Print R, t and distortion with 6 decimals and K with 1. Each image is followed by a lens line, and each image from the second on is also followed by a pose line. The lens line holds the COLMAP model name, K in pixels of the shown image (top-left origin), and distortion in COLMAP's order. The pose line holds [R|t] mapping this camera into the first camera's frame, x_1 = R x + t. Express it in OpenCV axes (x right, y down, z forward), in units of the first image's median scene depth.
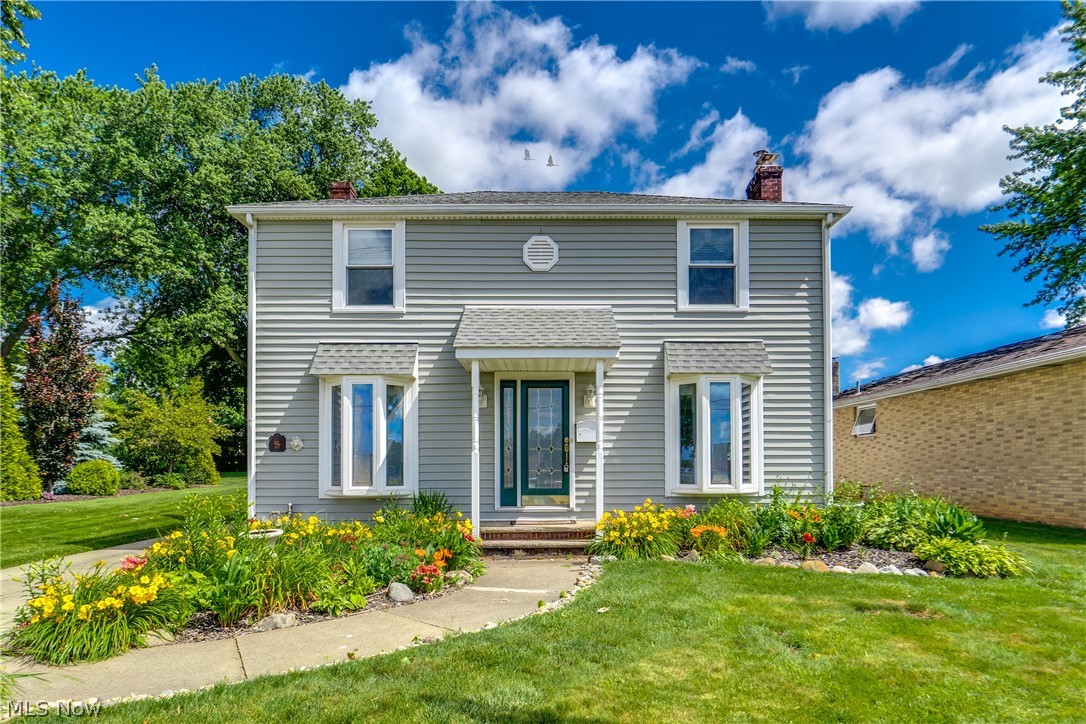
lens RADIAL K [[555.8, 0, 552.9], [0, 555.8, 402.3], [0, 0, 1]] dist [-0.000897, 0.000337]
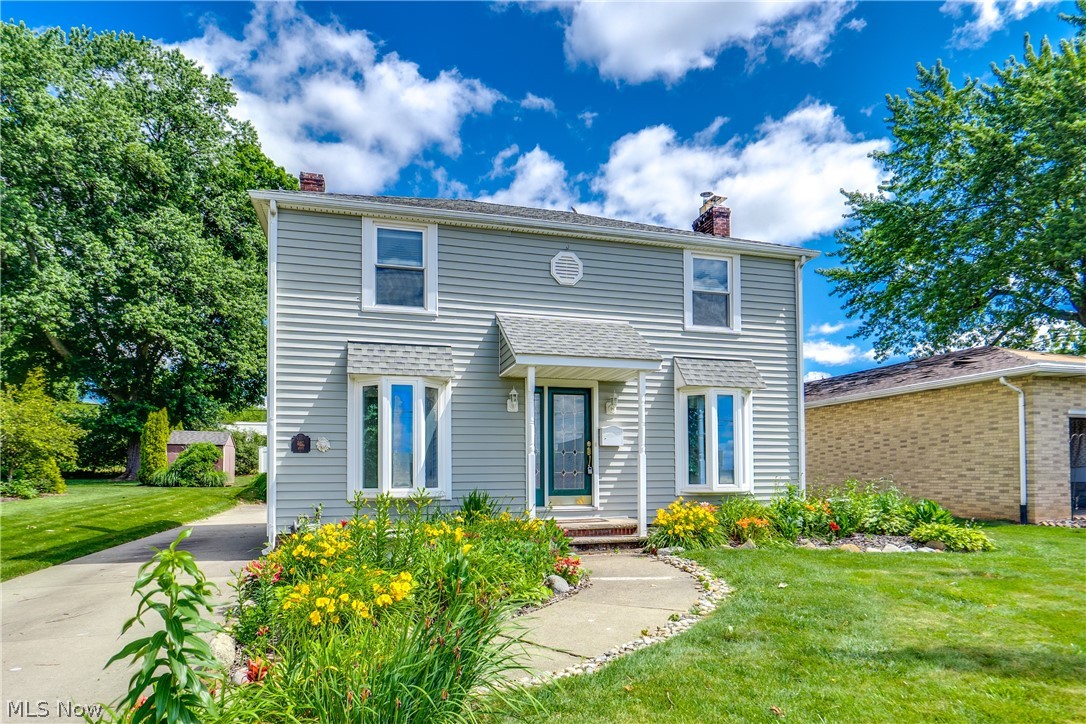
lens RADIAL K [[544.1, 0, 550.8], [0, 544.1, 404.4], [0, 0, 1]] dist [-0.002592, 0.000175]
pose [[0.972595, 0.027806, 0.230837, -0.284427], [-0.025275, 0.999584, -0.013913, 0.007690], [-0.231128, 0.007697, 0.972893, -0.005486]]
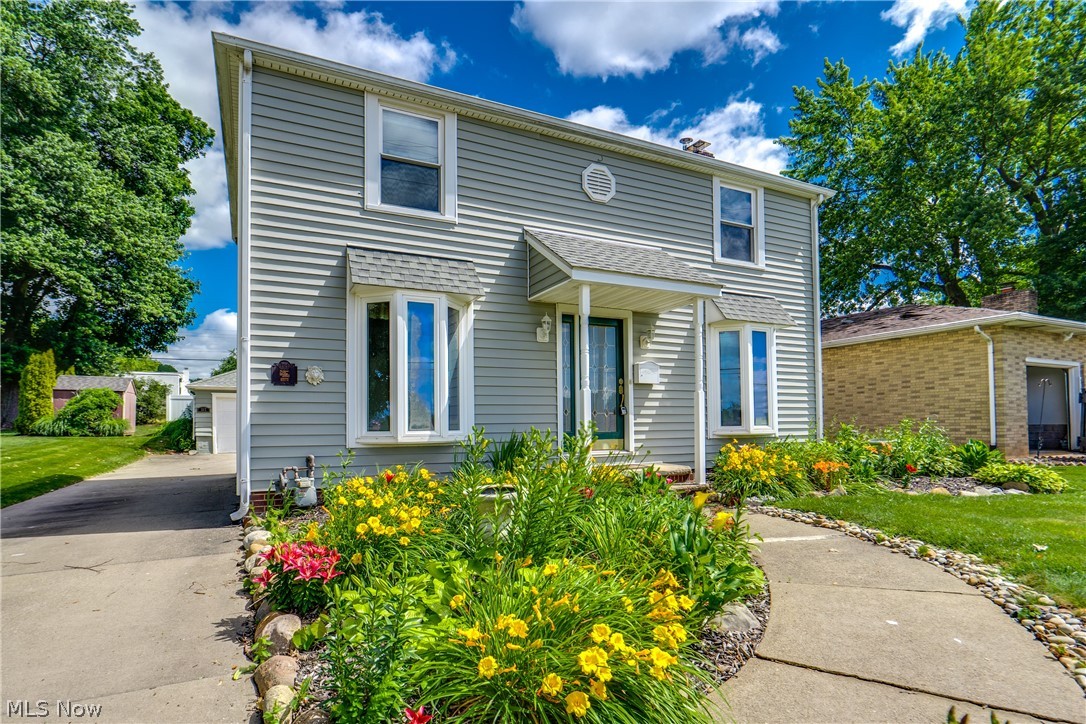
lens RADIAL K [[504.0, 0, 556.1], [0, 504.0, 364.7], [0, 0, 1]] dist [-0.002613, 0.000695]
pose [[0.917476, 0.041996, 0.395568, -0.412960], [-0.042557, 0.999067, -0.007360, 0.048973], [-0.395508, -0.010082, 0.918407, 0.239935]]
